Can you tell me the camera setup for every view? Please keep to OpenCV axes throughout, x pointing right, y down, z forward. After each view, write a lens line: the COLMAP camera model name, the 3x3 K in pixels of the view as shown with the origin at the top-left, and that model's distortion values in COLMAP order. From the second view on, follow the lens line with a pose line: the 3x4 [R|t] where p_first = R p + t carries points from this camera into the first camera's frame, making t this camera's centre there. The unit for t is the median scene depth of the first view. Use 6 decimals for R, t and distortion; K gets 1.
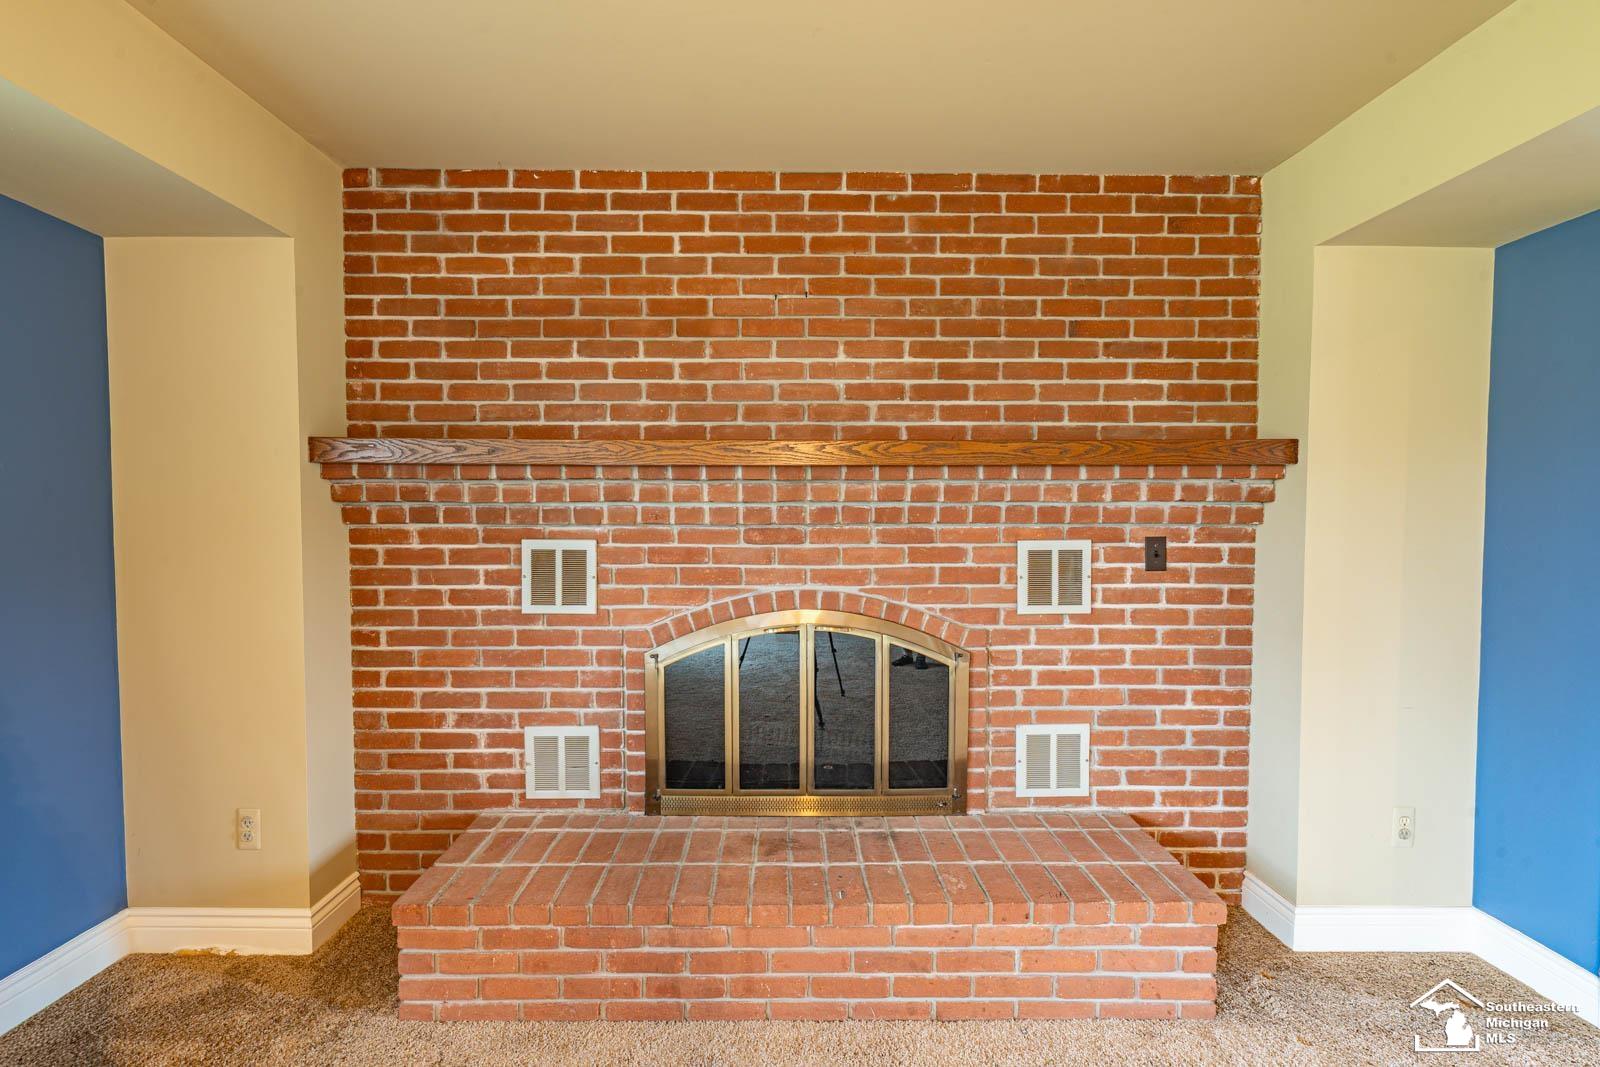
lens RADIAL K [[719.0, 0, 795.8], [0, 719.0, 542.0], [0, 0, 1]] dist [-0.007624, 0.002734]
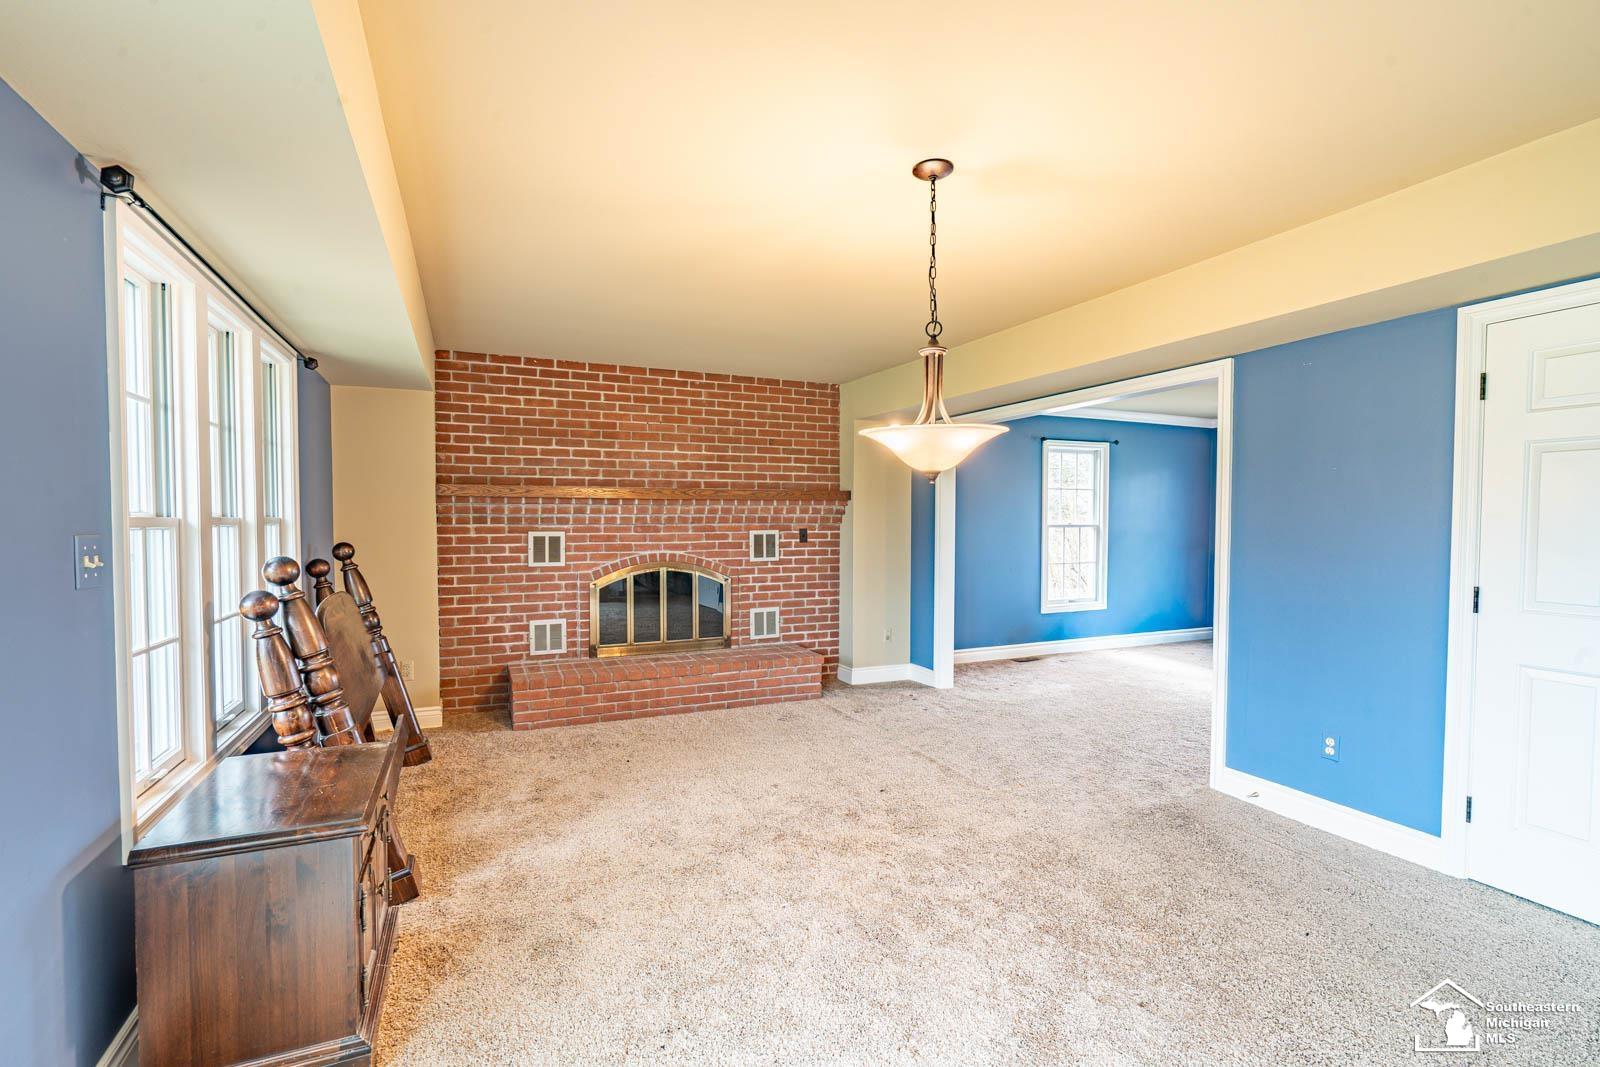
lens RADIAL K [[719.0, 0, 792.0], [0, 719.0, 540.0], [0, 0, 1]] dist [-0.007624, 0.002734]
pose [[0.918764, -0.012439, 0.394611, -0.502726], [0.013084, 0.999914, 0.001058, 0.028986], [-0.394591, 0.004191, 0.918847, -1.241744]]
